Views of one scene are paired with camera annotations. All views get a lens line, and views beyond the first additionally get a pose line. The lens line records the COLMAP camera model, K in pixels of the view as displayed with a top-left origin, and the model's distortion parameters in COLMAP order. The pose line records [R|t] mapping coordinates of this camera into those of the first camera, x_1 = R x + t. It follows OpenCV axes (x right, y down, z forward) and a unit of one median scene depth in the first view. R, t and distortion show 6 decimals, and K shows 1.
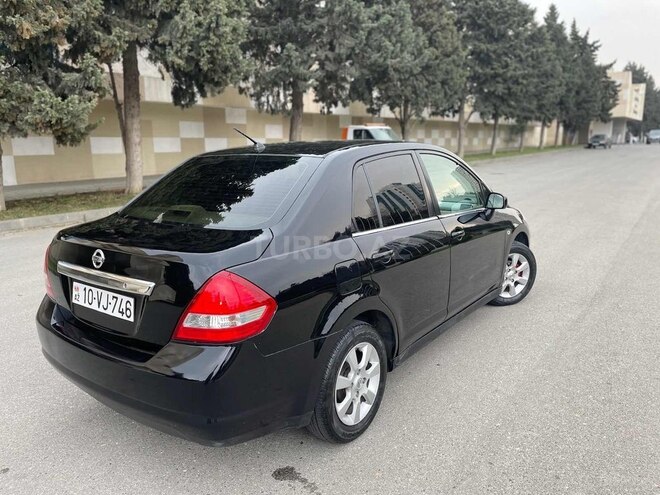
lens RADIAL K [[500.5, 0, 333.5], [0, 500.5, 245.3], [0, 0, 1]] dist [0.073602, -0.093238]
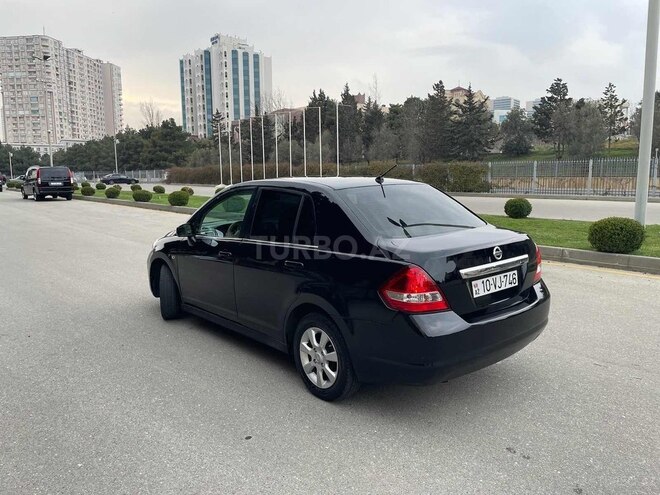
lens RADIAL K [[500.5, 0, 329.0], [0, 500.5, 244.6], [0, 0, 1]] dist [0.073602, -0.093238]
pose [[0.236720, -0.118621, 0.964309, -0.489568], [0.201551, 0.976923, 0.070696, -0.048839], [-0.950442, 0.177623, 0.255166, 0.271220]]
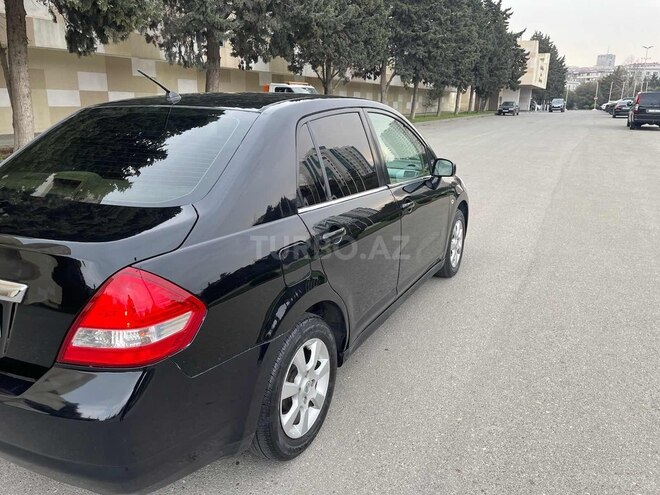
lens RADIAL K [[500.5, 0, 334.6], [0, 500.5, 244.6], [0, 0, 1]] dist [0.073602, -0.093238]
pose [[0.987245, -0.017395, 0.158256, -0.008987], [0.006018, 0.997380, 0.072090, -0.006518], [-0.159095, -0.070219, 0.984763, 0.051189]]
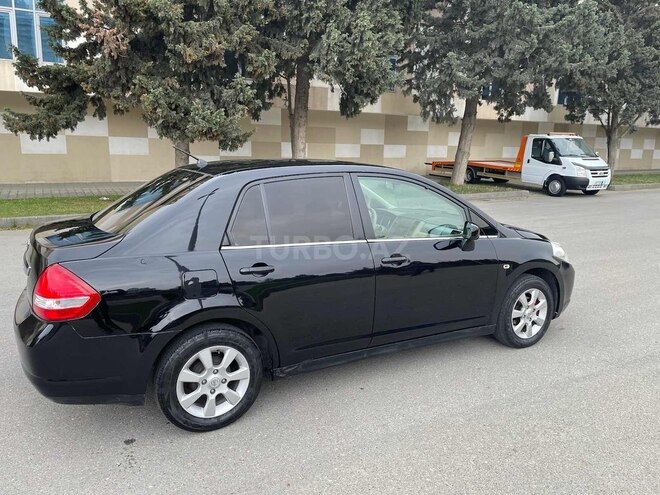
lens RADIAL K [[500.5, 0, 346.2], [0, 500.5, 246.0], [0, 0, 1]] dist [0.073602, -0.093238]
pose [[0.915630, 0.104135, -0.388301, 0.197421], [-0.106902, 0.994163, 0.014535, -0.018717], [0.387548, 0.028201, 0.921418, 0.023963]]
